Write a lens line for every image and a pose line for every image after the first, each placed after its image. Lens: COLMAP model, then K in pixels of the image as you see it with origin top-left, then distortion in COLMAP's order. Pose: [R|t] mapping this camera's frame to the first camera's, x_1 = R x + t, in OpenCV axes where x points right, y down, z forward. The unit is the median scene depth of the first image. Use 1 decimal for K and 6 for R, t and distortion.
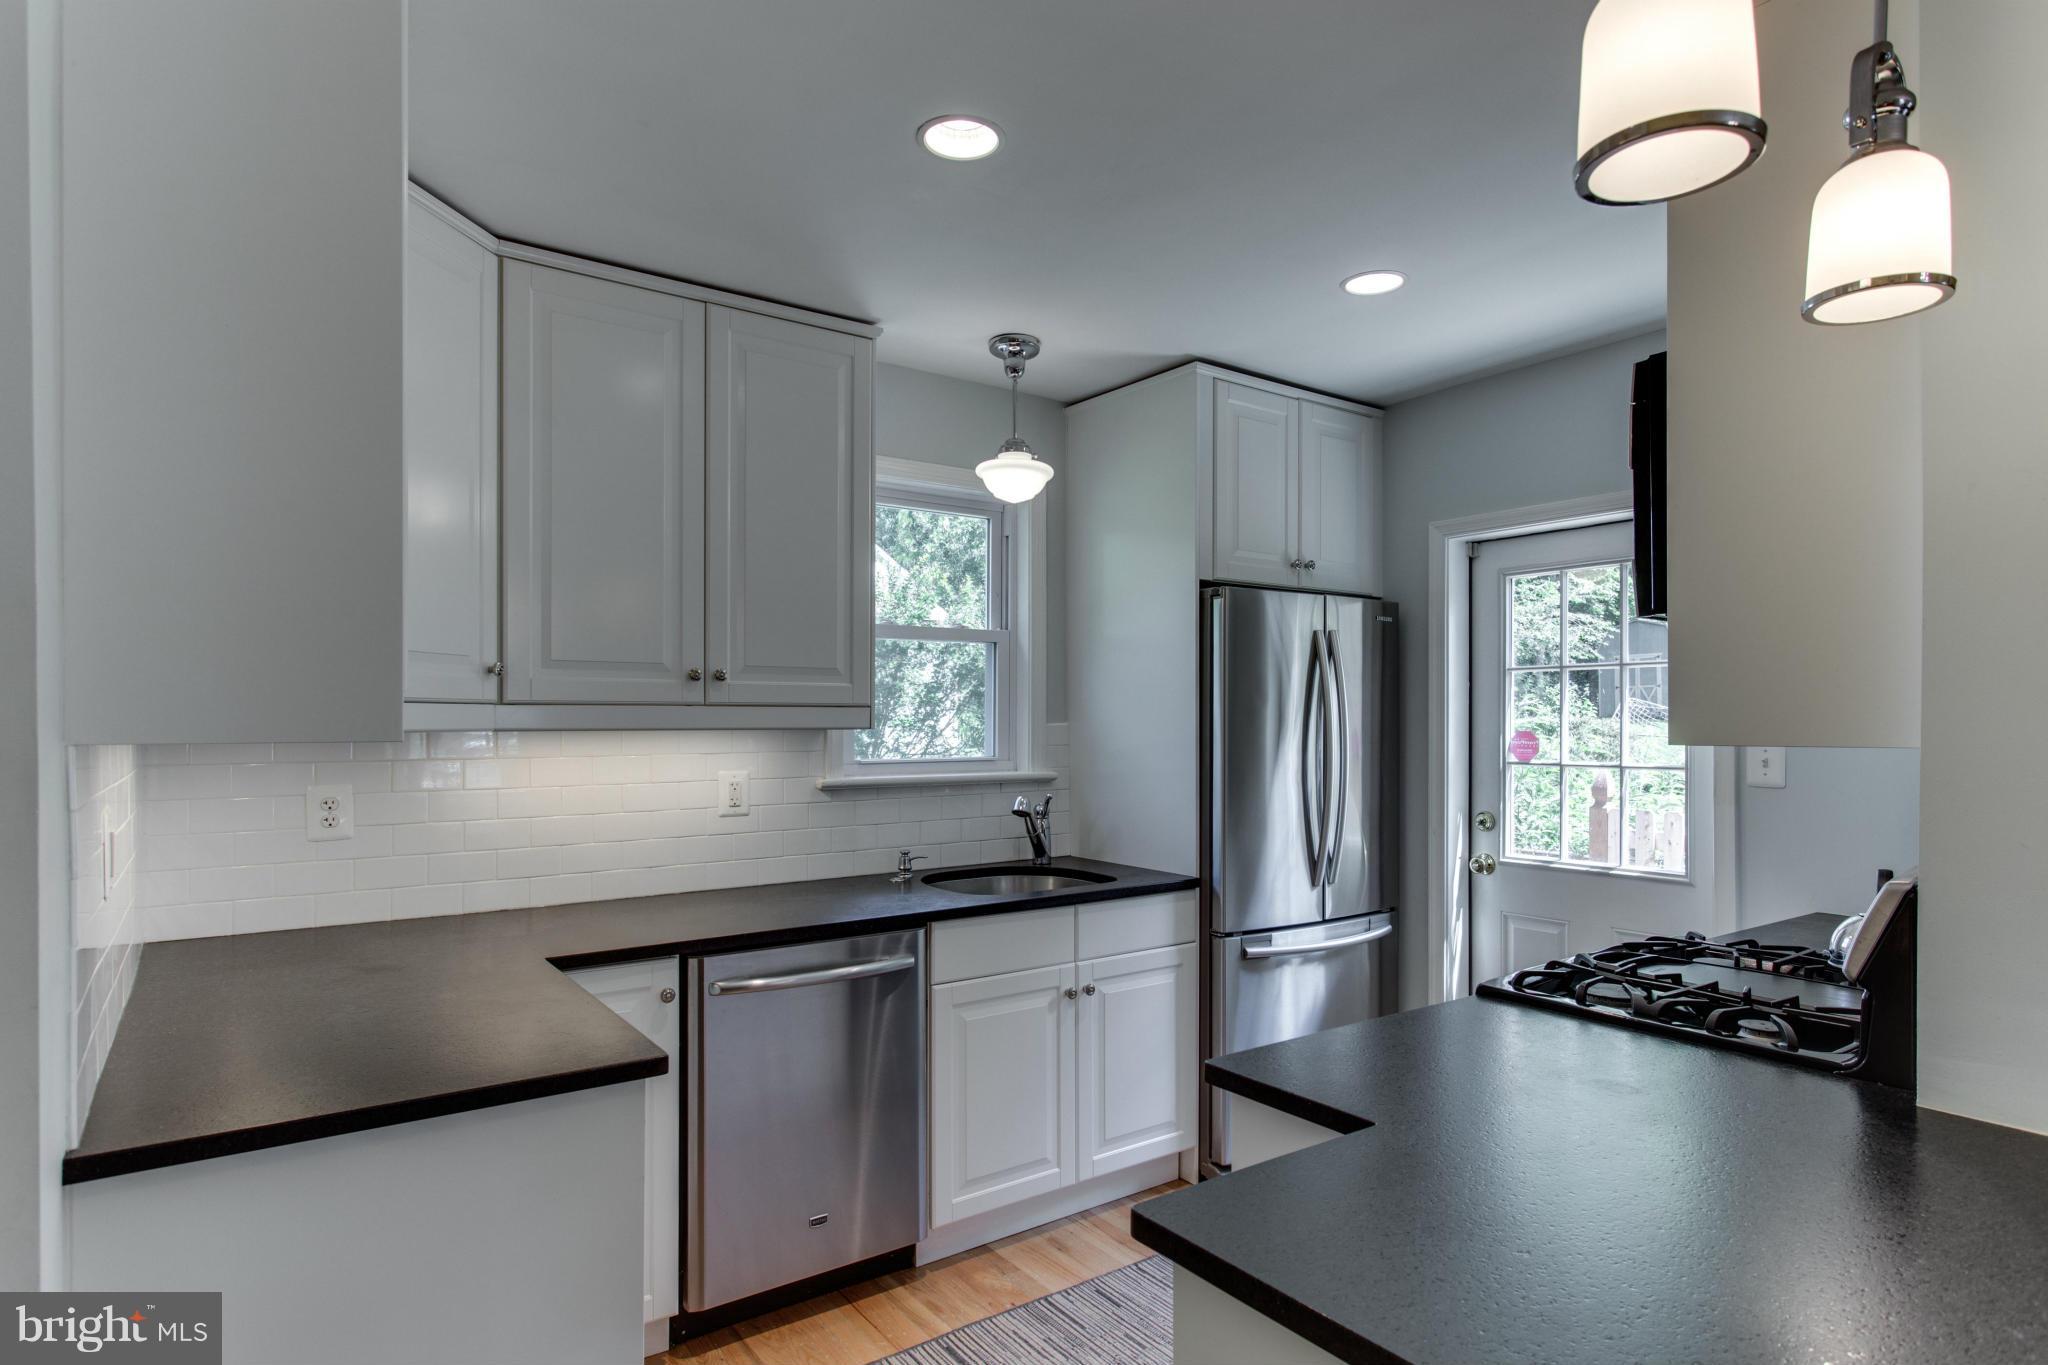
lens RADIAL K [[1229.9, 0, 1015.7], [0, 1229.9, 720.0], [0, 0, 1]] dist [0.002397, -0.000013]
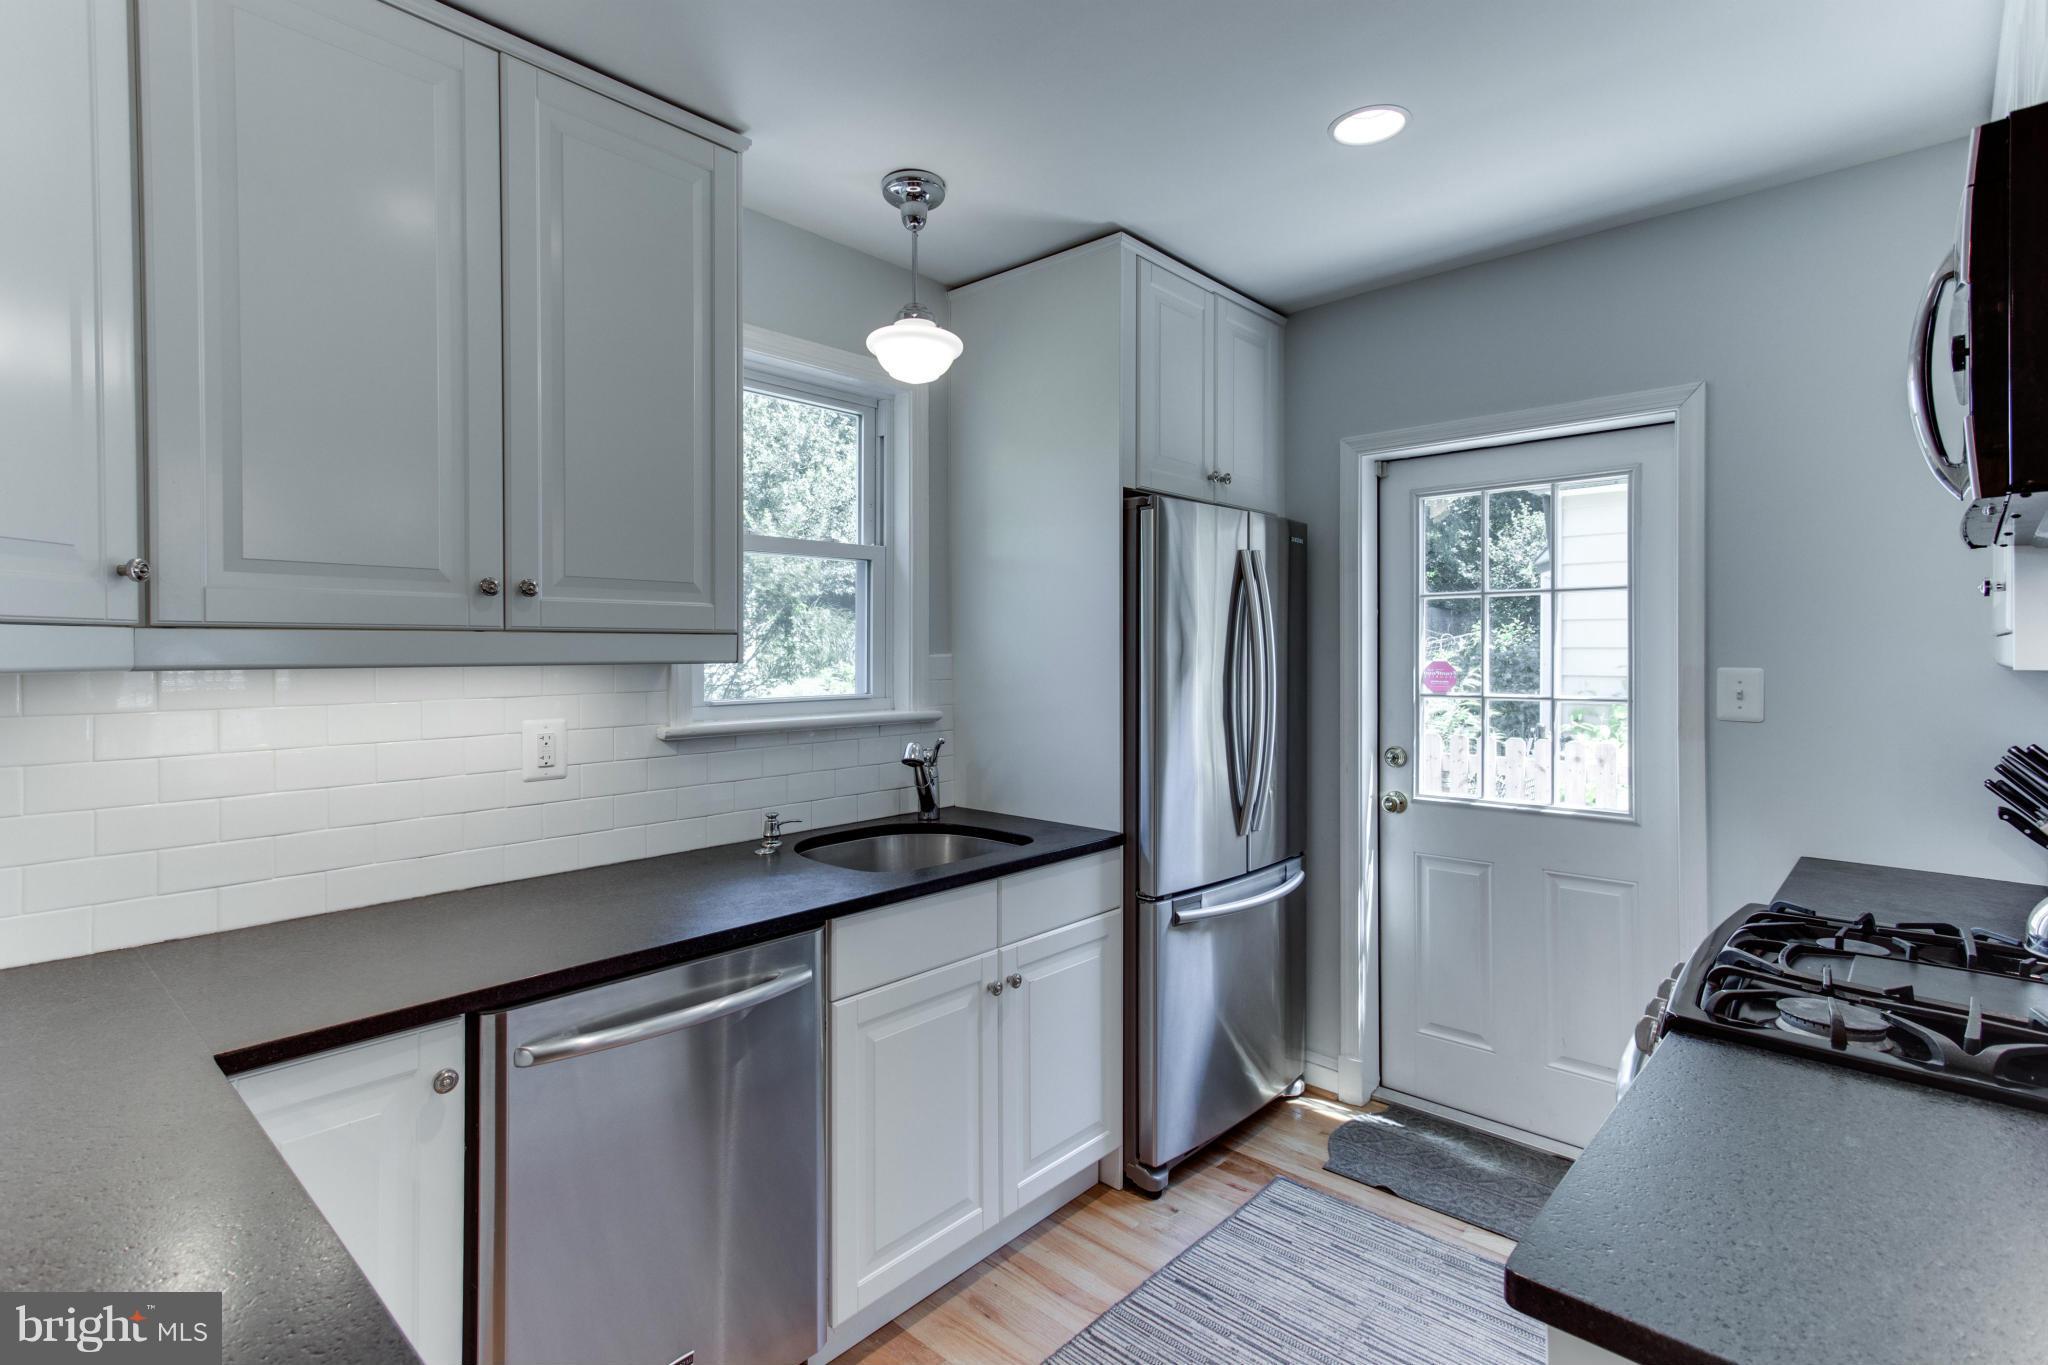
lens RADIAL K [[1087.0, 0, 1041.4], [0, 1087.0, 654.8], [0, 0, 1]] dist [0.018999, 0.004710]
pose [[0.975581, -0.002576, 0.219626, -0.083567], [0.001673, 0.999989, 0.004301, -0.000370], [-0.219635, -0.003828, 0.975575, 0.299042]]
